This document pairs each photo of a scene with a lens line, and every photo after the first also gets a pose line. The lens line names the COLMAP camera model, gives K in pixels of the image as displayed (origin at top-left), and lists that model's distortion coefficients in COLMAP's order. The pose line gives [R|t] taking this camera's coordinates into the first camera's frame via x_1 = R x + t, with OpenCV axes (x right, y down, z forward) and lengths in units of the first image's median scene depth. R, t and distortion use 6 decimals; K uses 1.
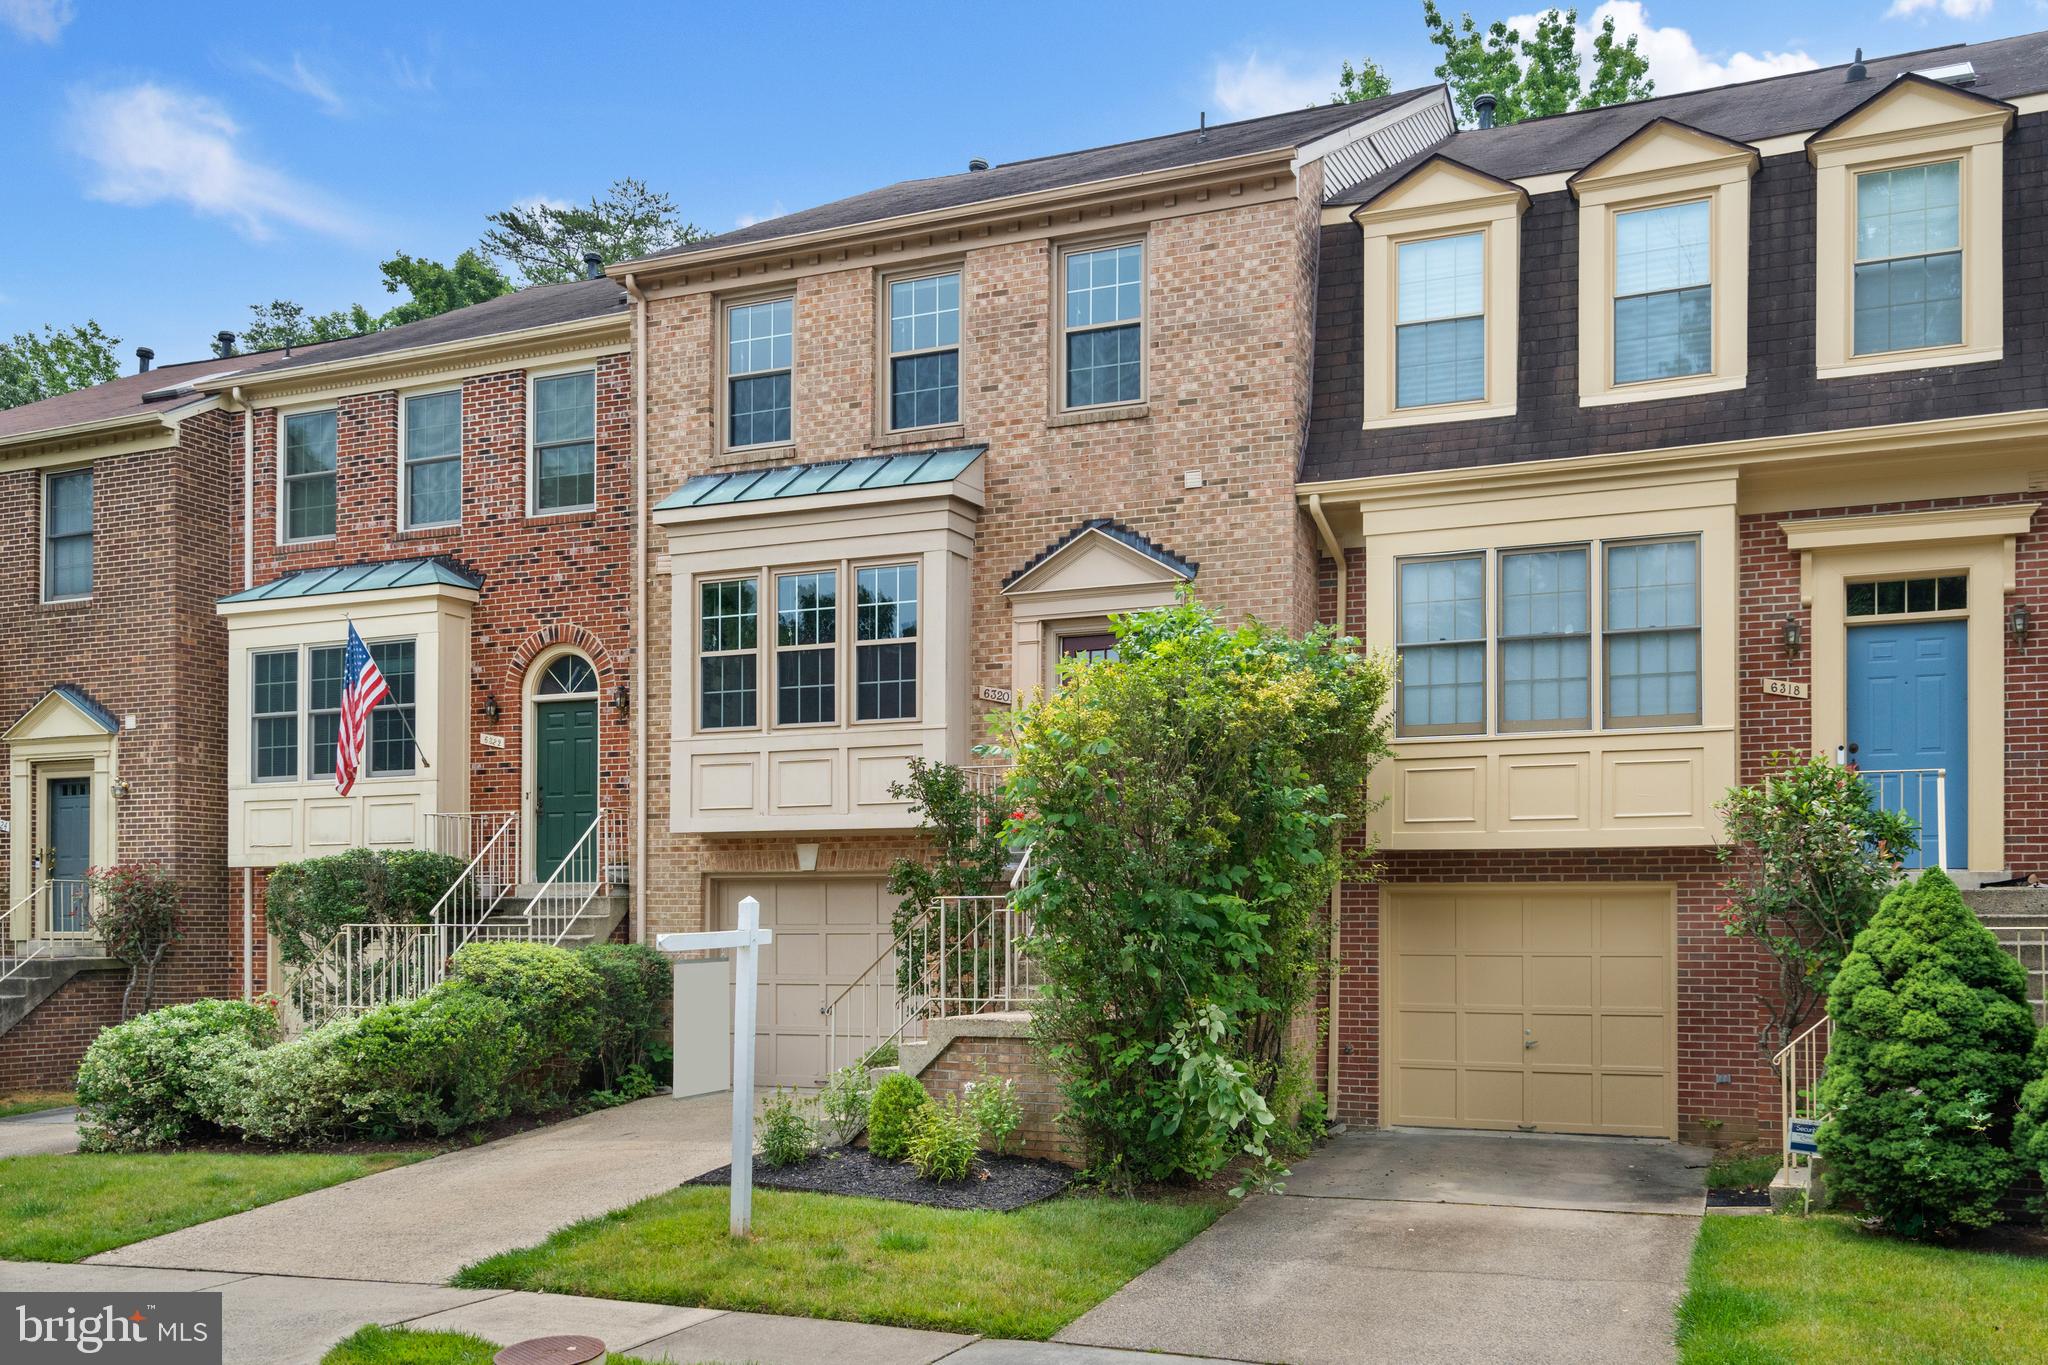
lens RADIAL K [[1856.7, 0, 1024.5], [0, 1856.7, 745.6], [0, 0, 1]] dist [0.009437, 0.006241]
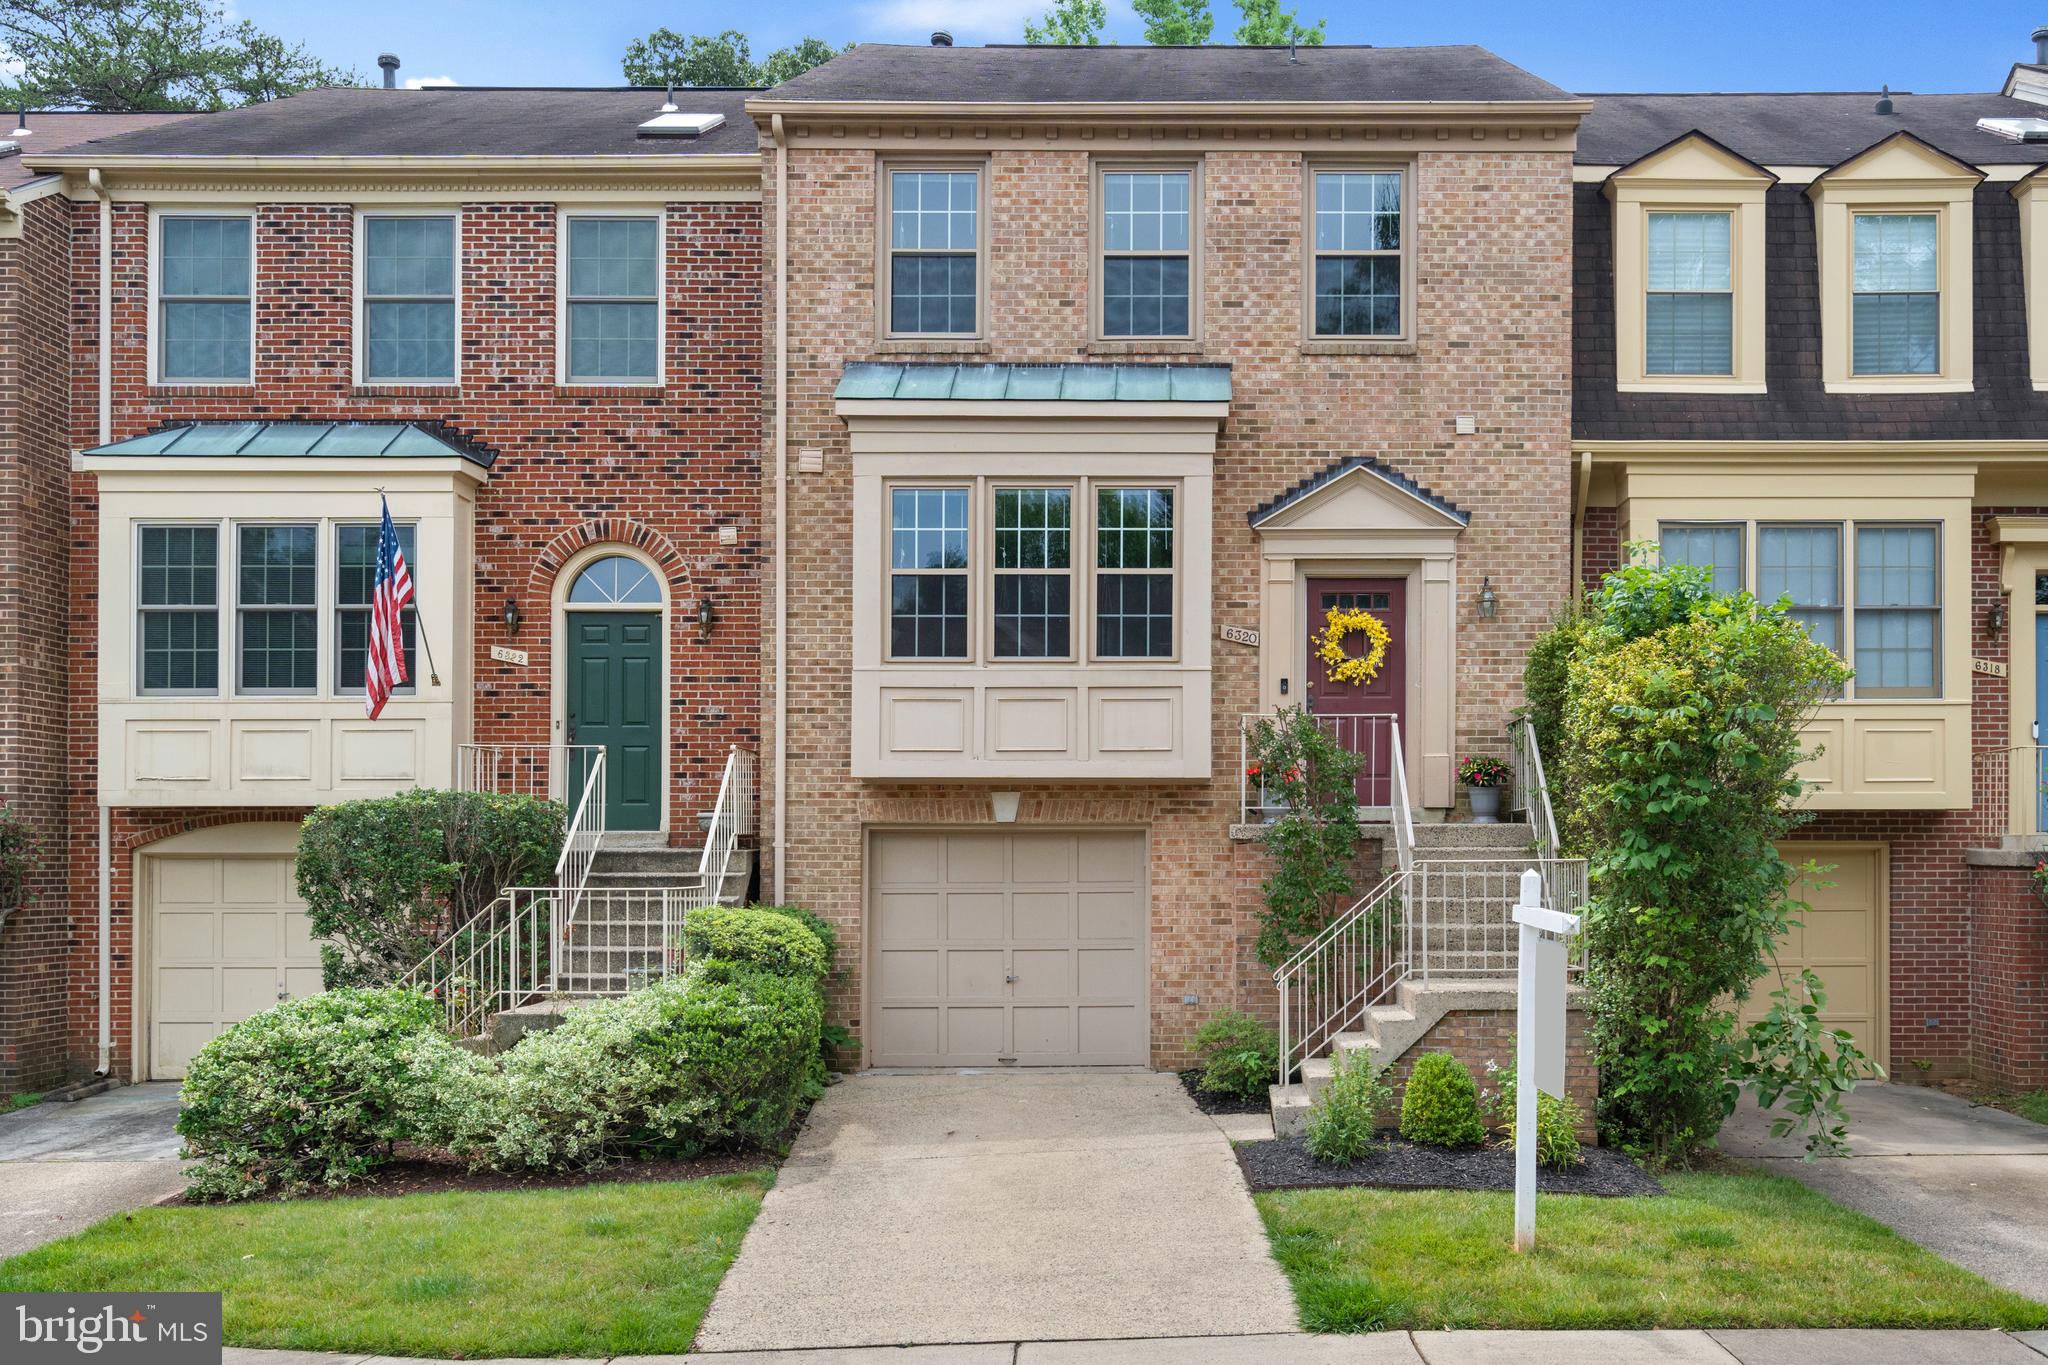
lens RADIAL K [[1939.1, 0, 1024.0], [0, 1939.1, 682.5], [0, 0, 1]] dist [0.011922, 0.015707]
pose [[0.910852, 0.034195, 0.411315, -0.507788], [-0.038858, 0.999240, 0.002978, -0.002525], [-0.410900, -0.018695, 0.911489, 0.157609]]
